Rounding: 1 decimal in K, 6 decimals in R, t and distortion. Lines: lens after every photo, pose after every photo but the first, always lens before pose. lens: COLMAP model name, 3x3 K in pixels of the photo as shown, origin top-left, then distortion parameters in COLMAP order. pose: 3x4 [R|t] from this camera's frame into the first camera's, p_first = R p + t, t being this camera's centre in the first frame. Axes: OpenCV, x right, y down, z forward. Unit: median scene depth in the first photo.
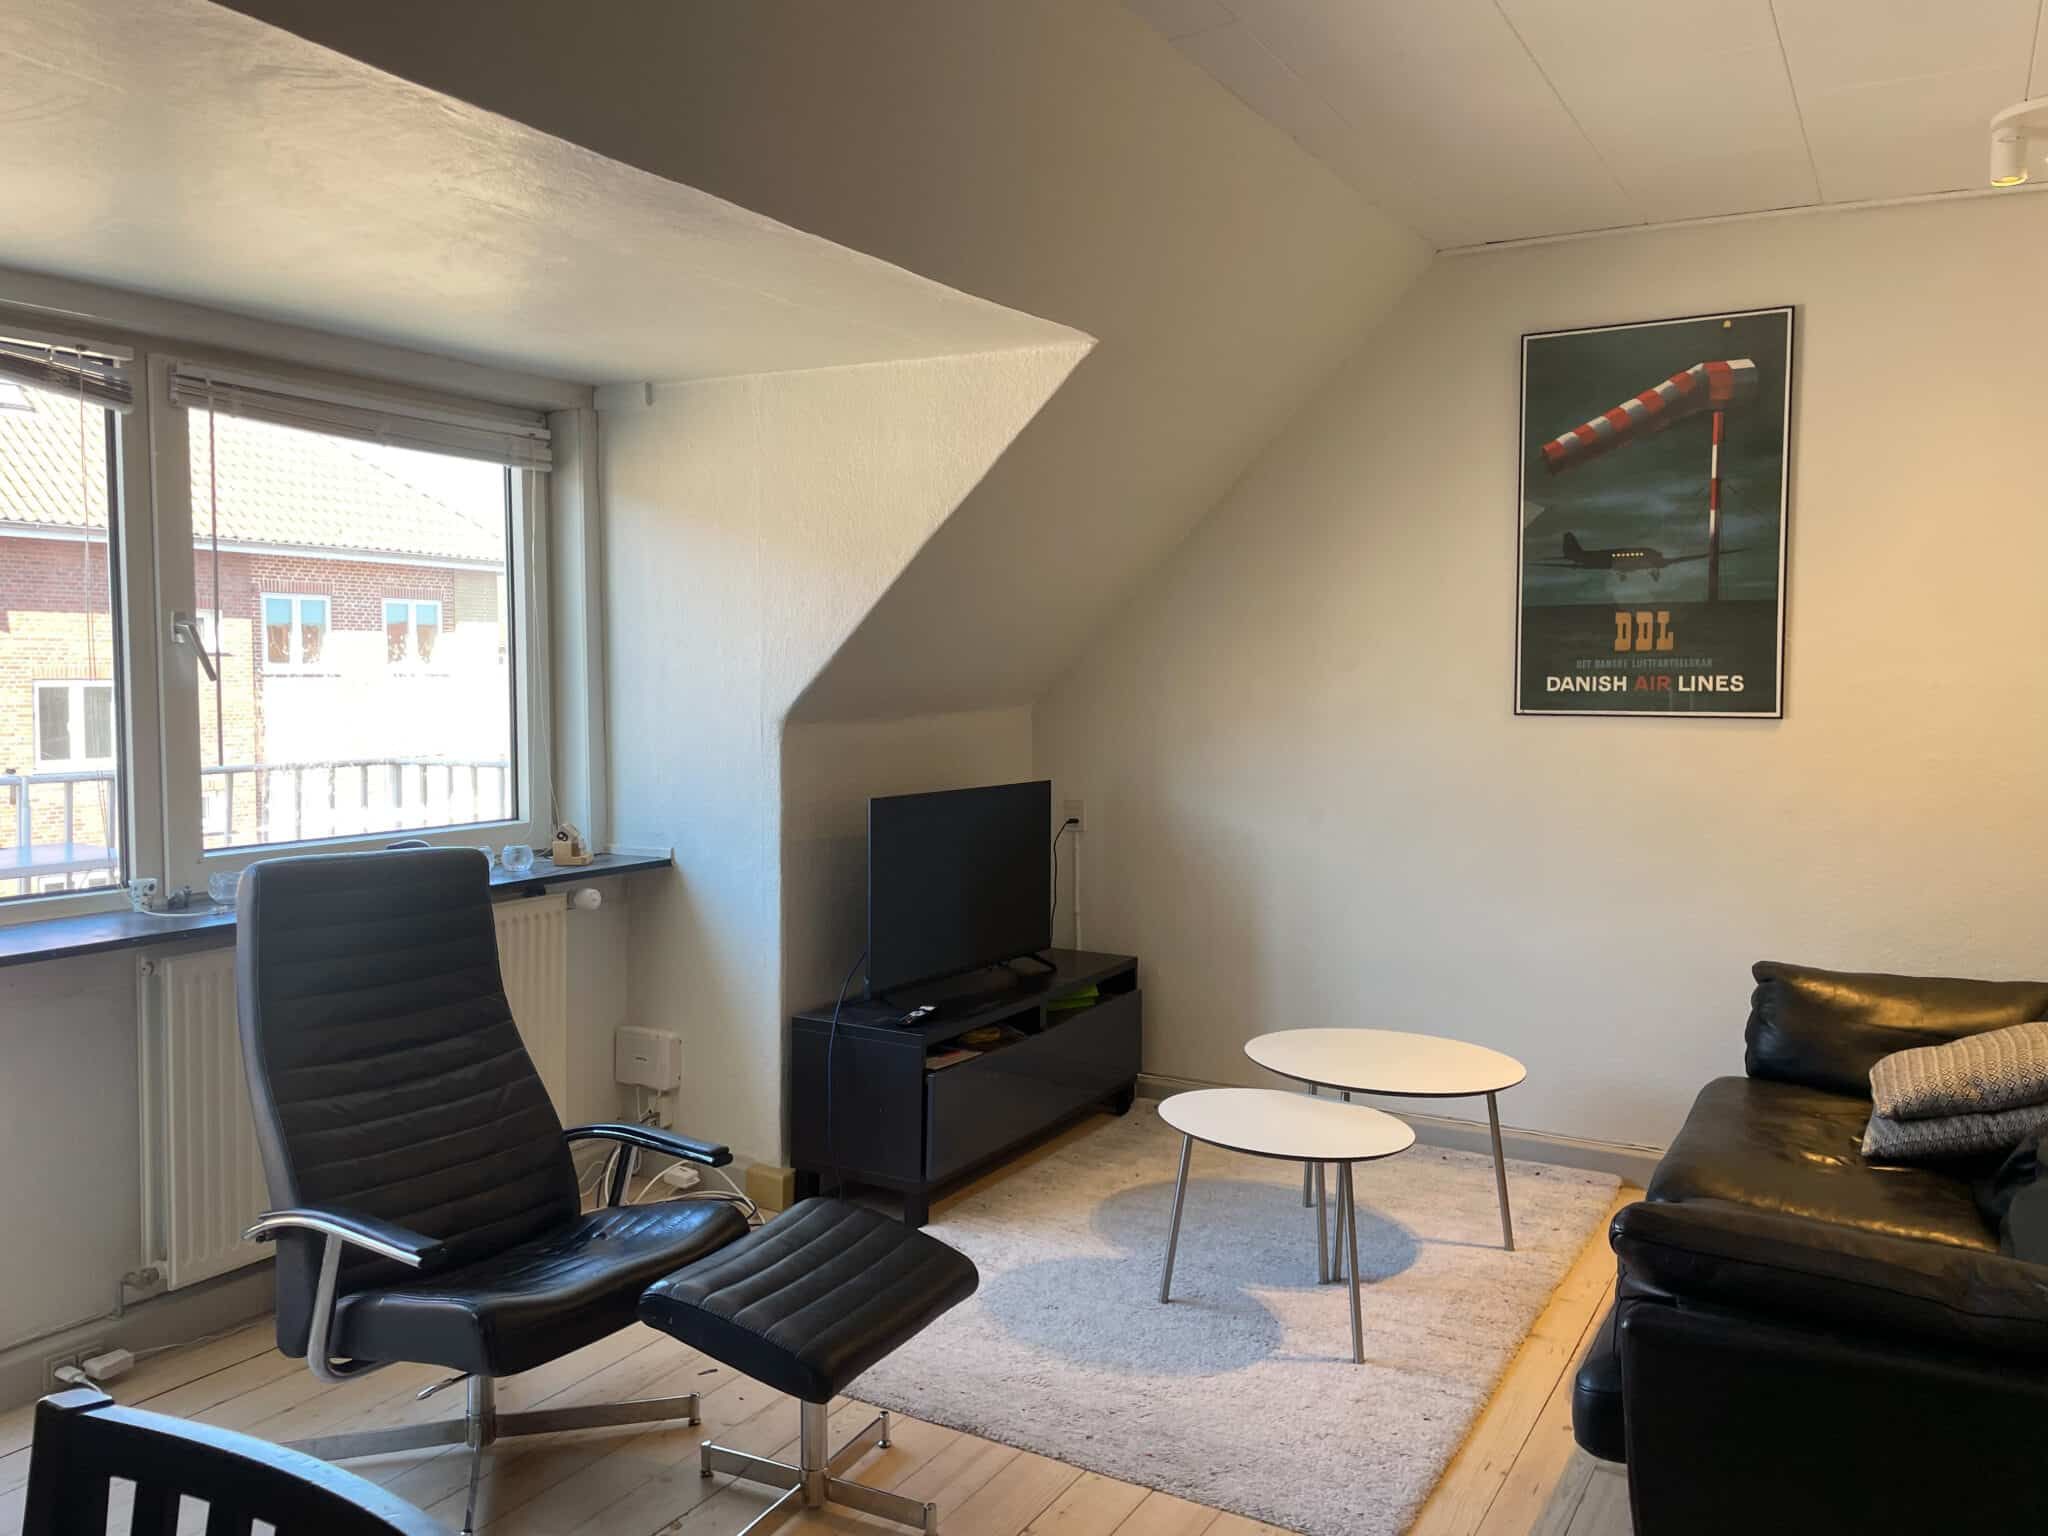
lens RADIAL K [[1554.8, 0, 1024.0], [0, 1554.8, 768.0], [0, 0, 1]] dist [-0.001733, -0.001576]
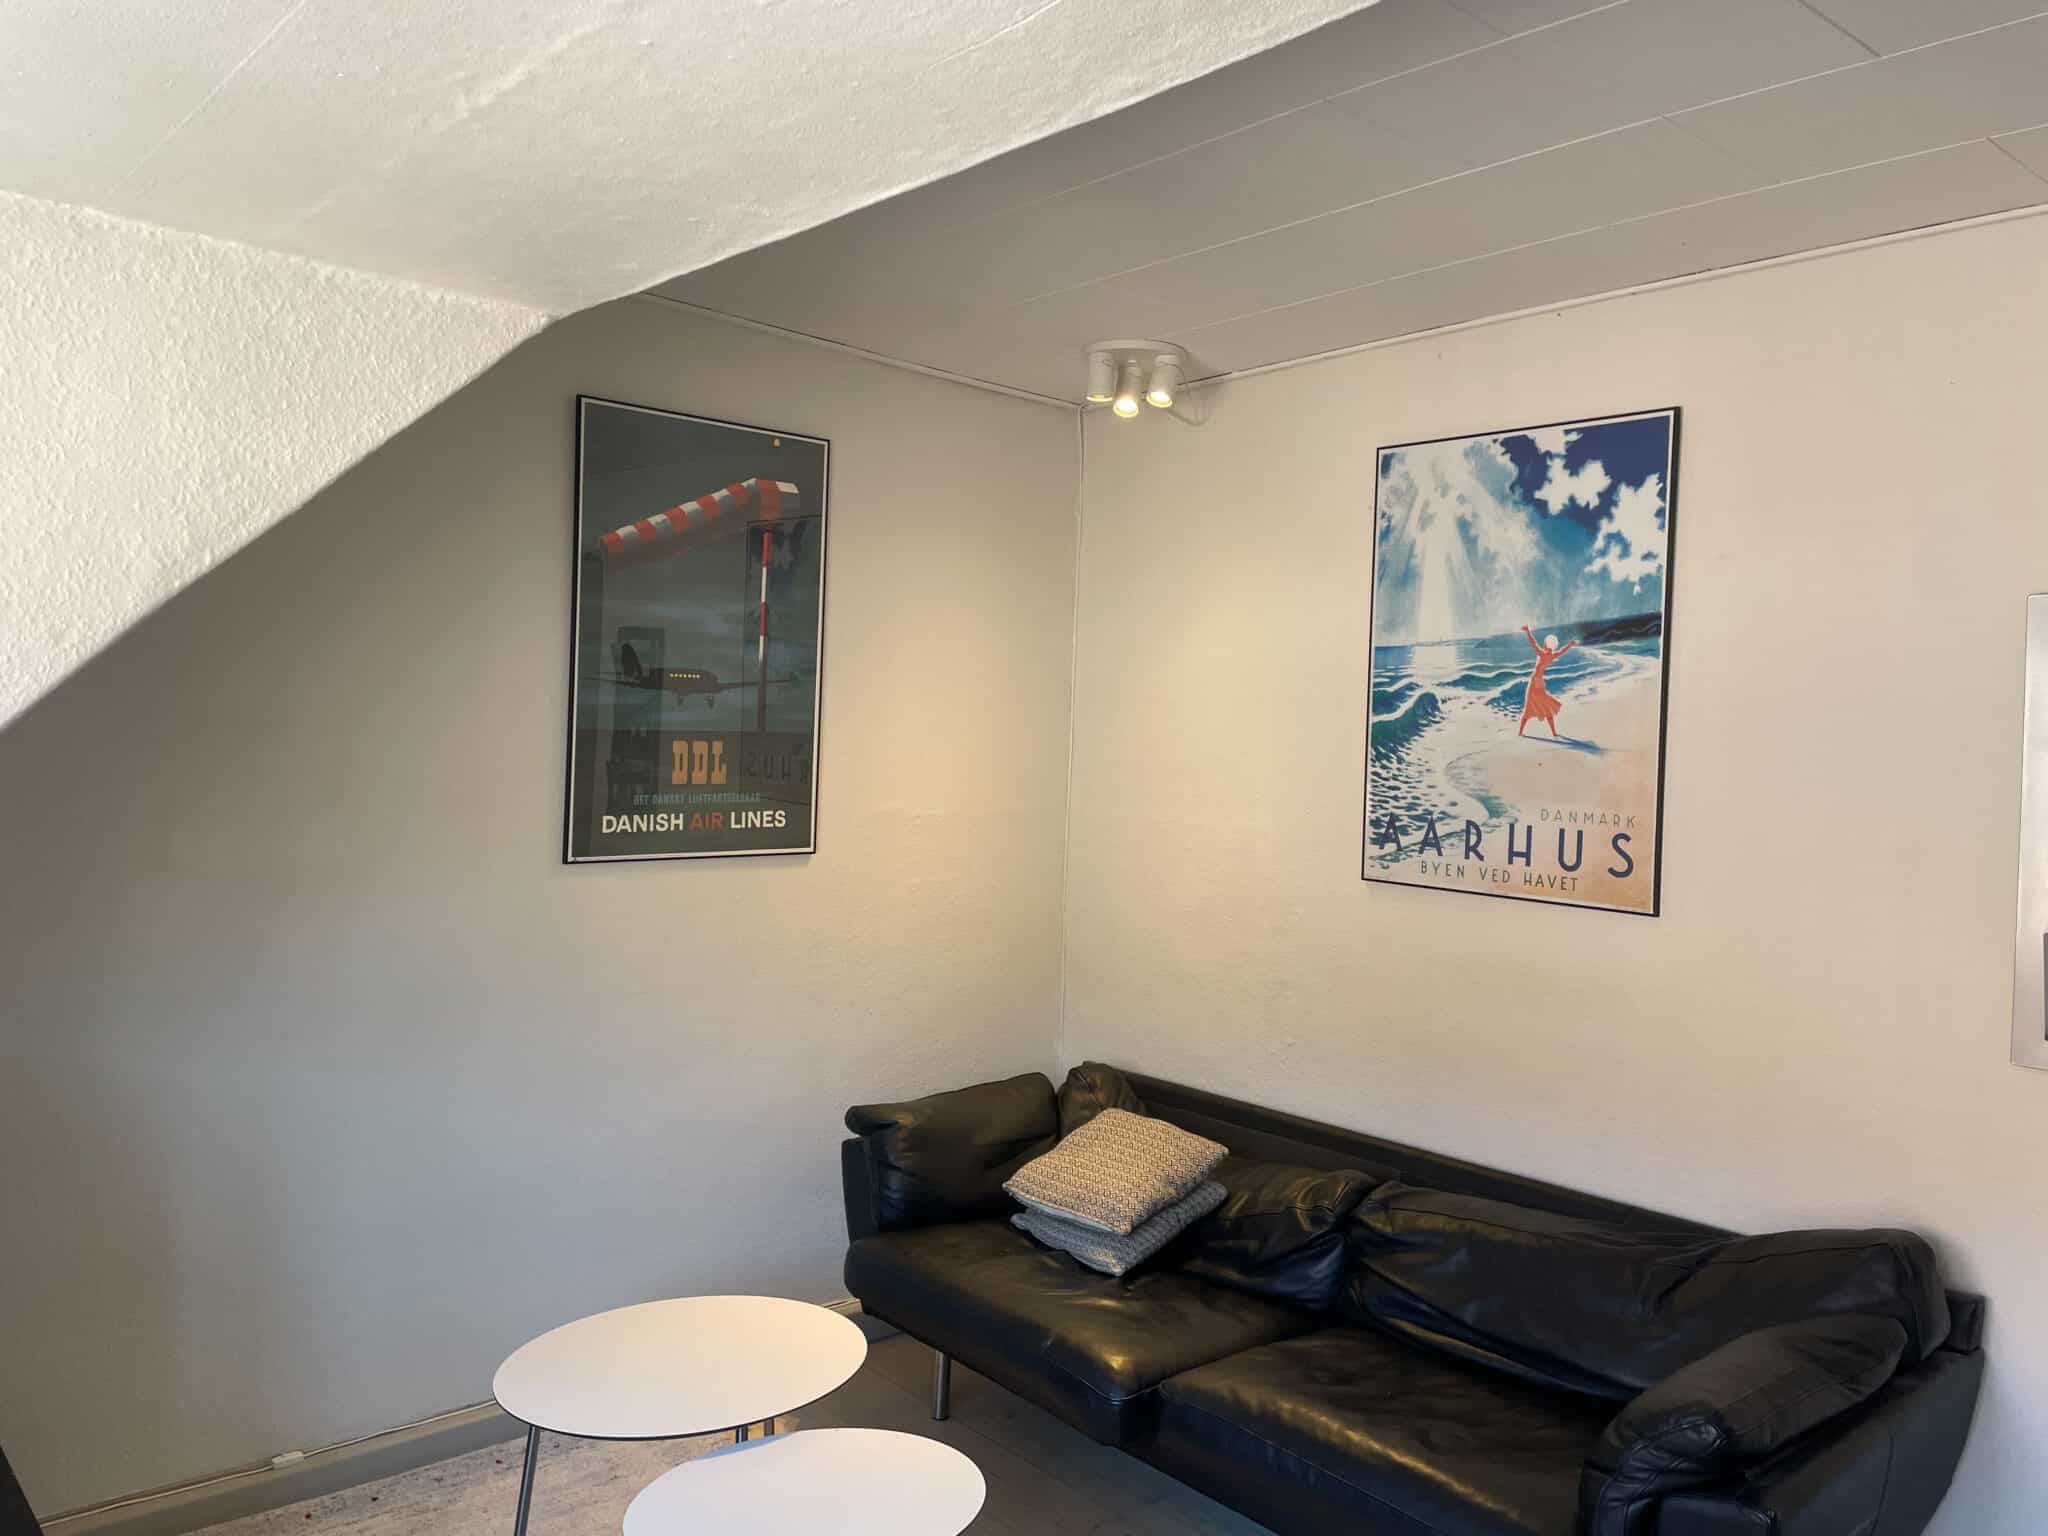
lens RADIAL K [[1533.4, 0, 1023.5], [0, 1533.4, 745.0], [0, 0, 1]] dist [0.121572, -0.000113]
pose [[0.300528, -0.004014, 0.953765, -0.390651], [0.024818, 0.999685, -0.003613, -0.090623], [-0.953450, 0.024757, 0.300533, 0.558097]]
